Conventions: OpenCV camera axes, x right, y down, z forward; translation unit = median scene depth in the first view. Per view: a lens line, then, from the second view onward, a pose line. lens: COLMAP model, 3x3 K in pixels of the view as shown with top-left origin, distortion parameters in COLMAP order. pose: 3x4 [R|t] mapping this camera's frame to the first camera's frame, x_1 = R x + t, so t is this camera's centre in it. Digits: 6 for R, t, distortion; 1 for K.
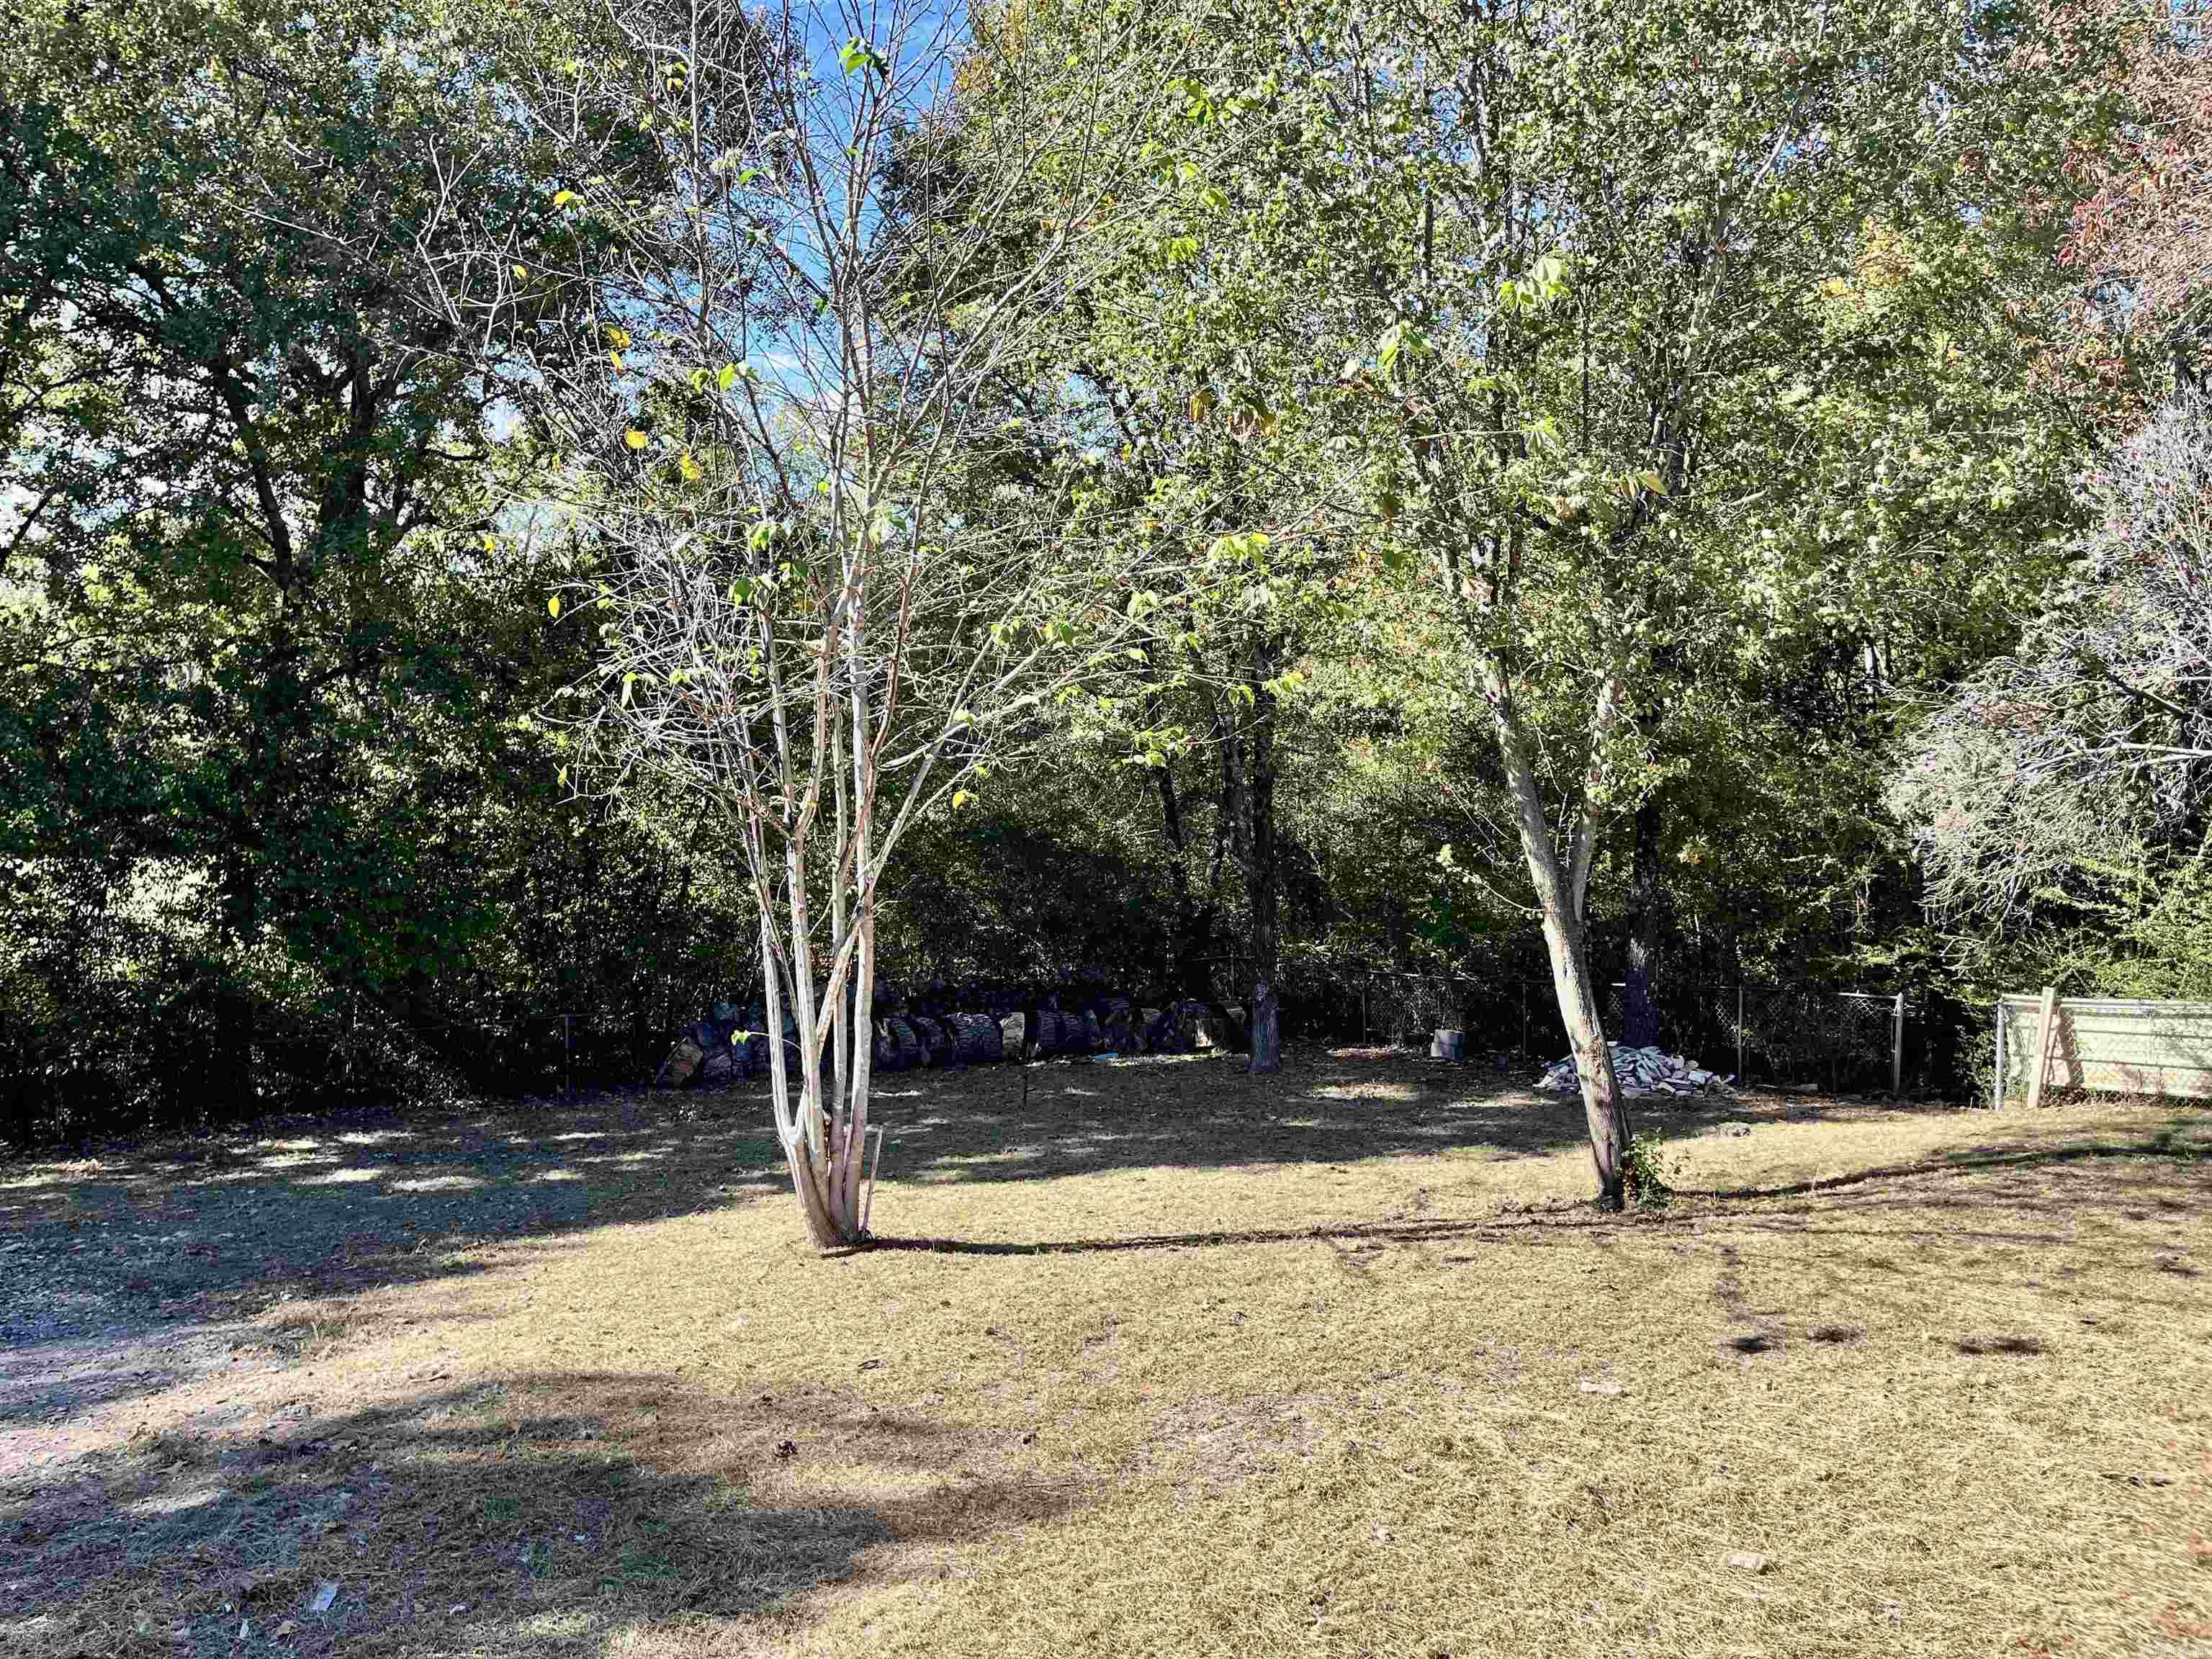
lens RADIAL K [[1678.9, 0, 1116.7], [0, 1678.9, 834.1], [0, 0, 1]] dist [0.078964, -0.107161]
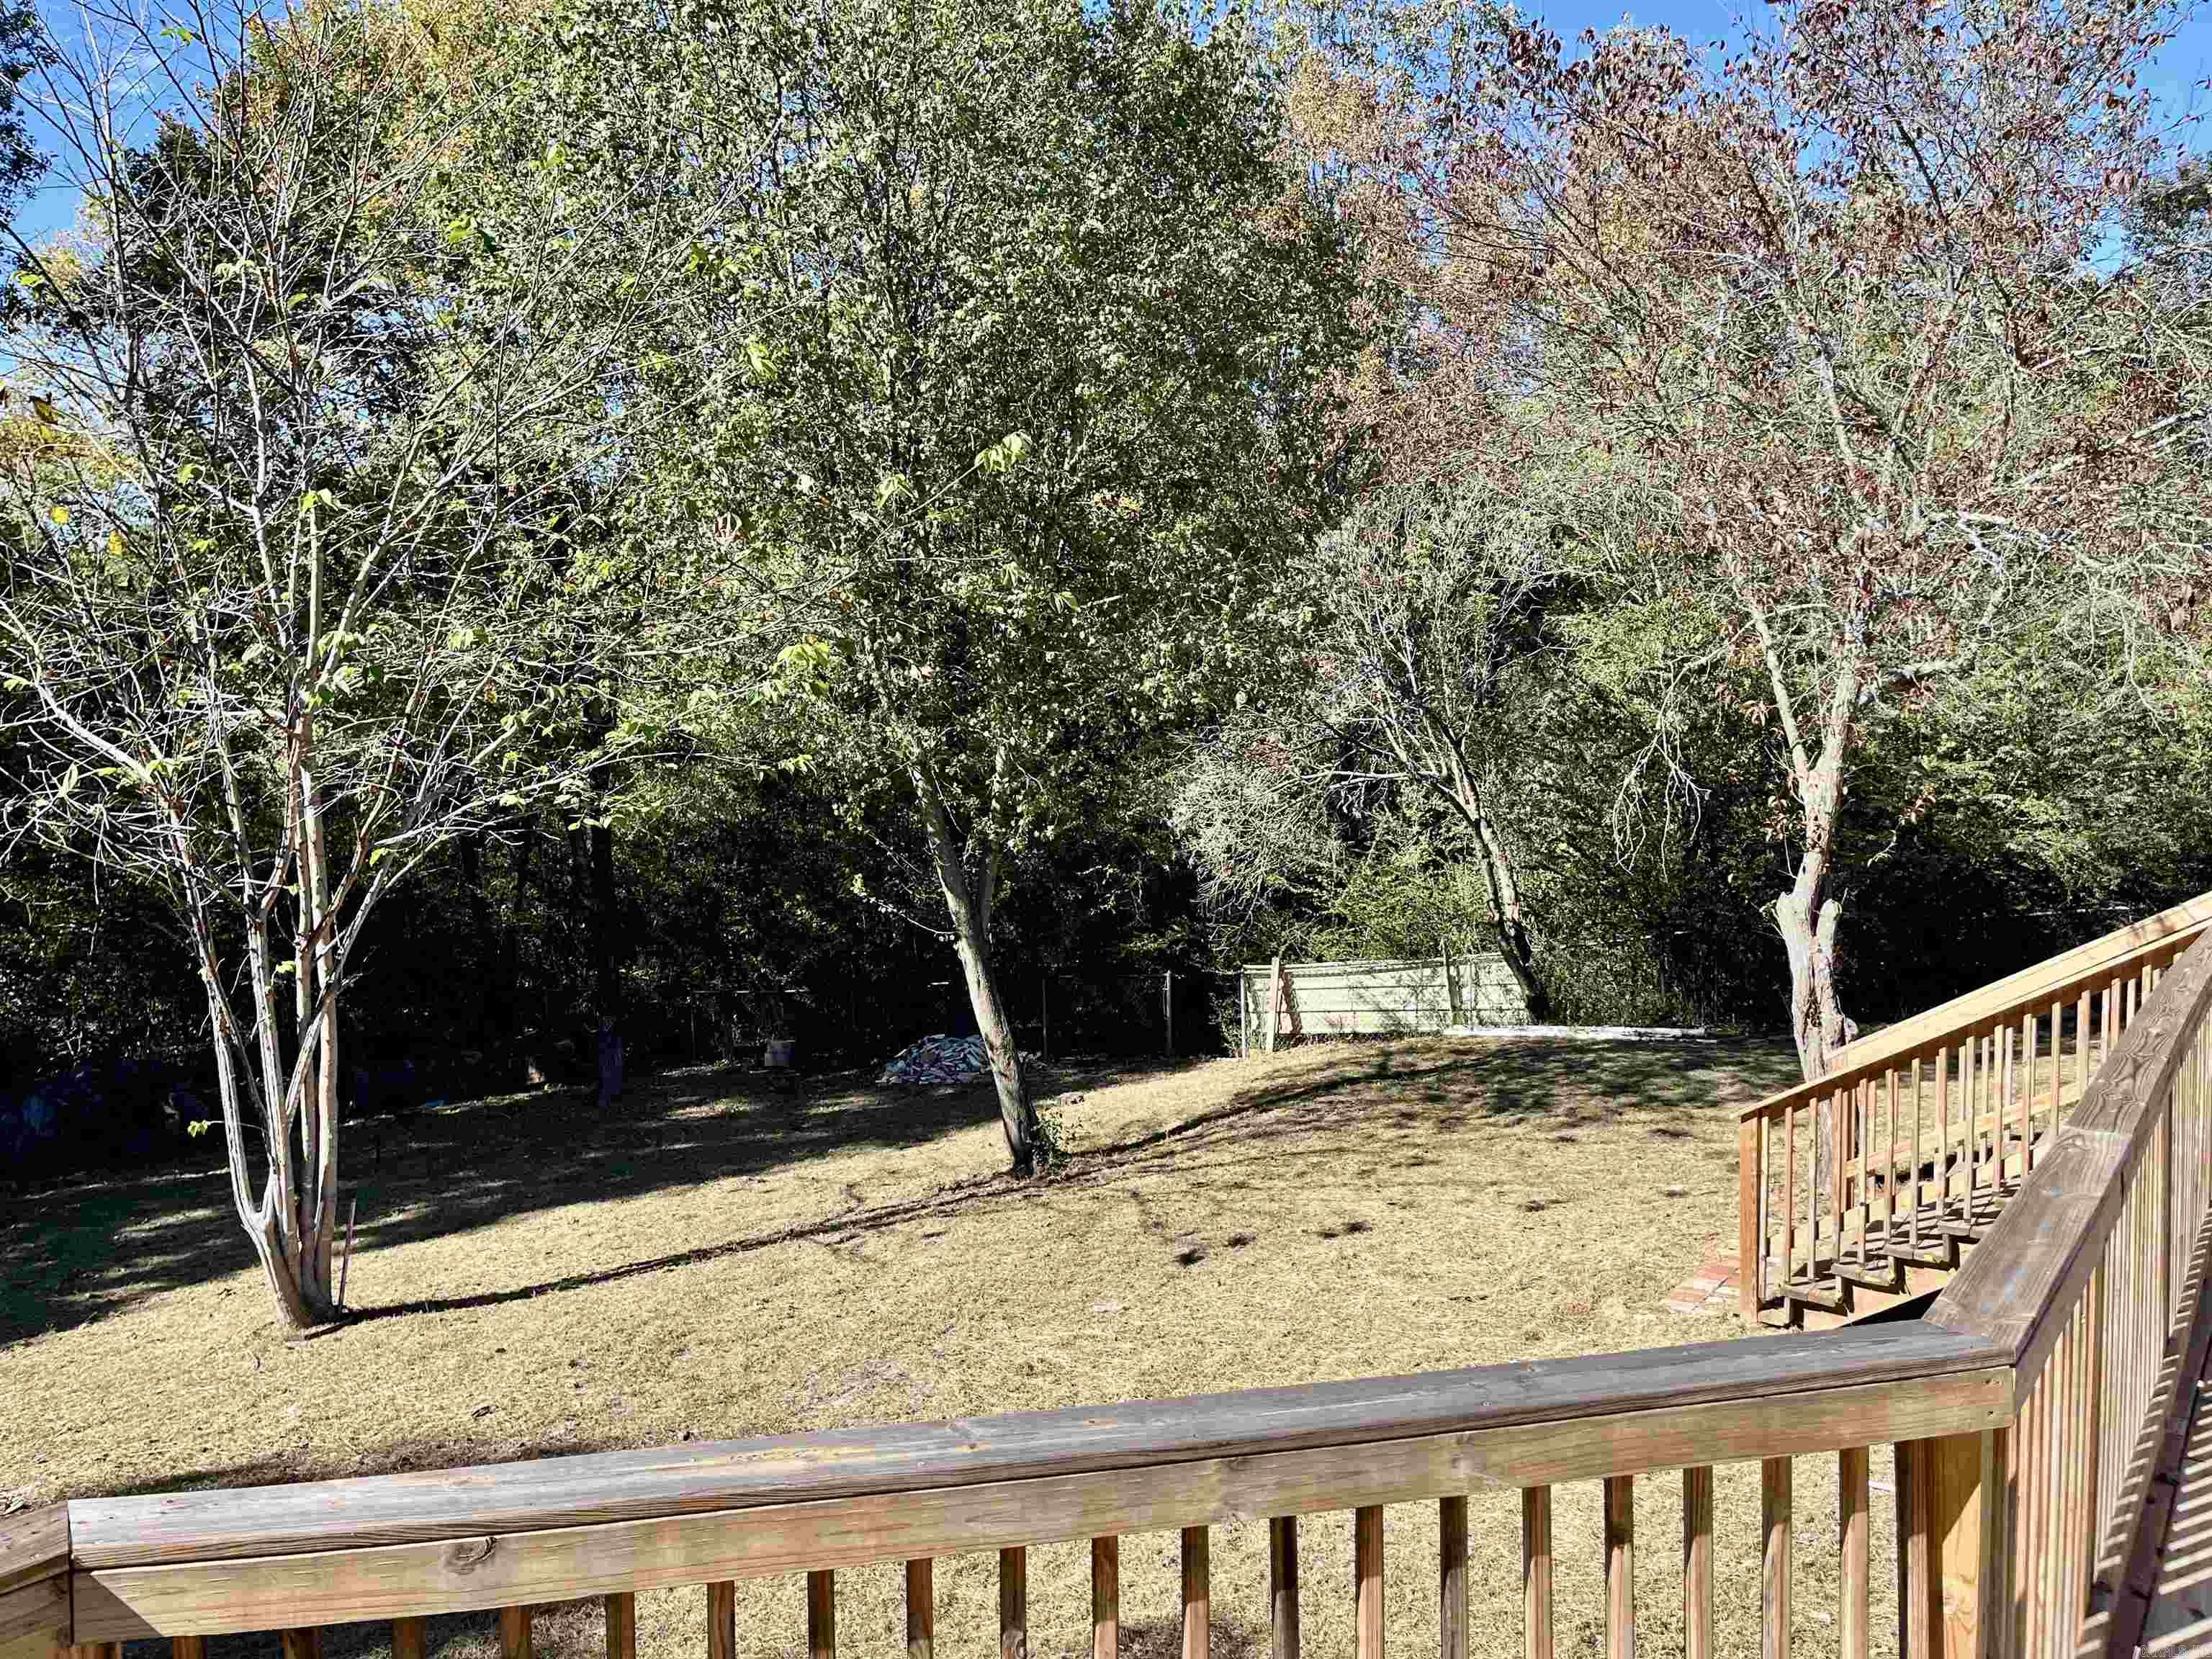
lens RADIAL K [[1678.9, 0, 1116.7], [0, 1678.9, 834.1], [0, 0, 1]] dist [0.078964, -0.107161]
pose [[0.892396, -0.047550, 0.448741, -0.172503], [0.047342, 0.998810, 0.011691, -0.032763], [-0.448763, 0.010812, 0.893585, -0.106320]]
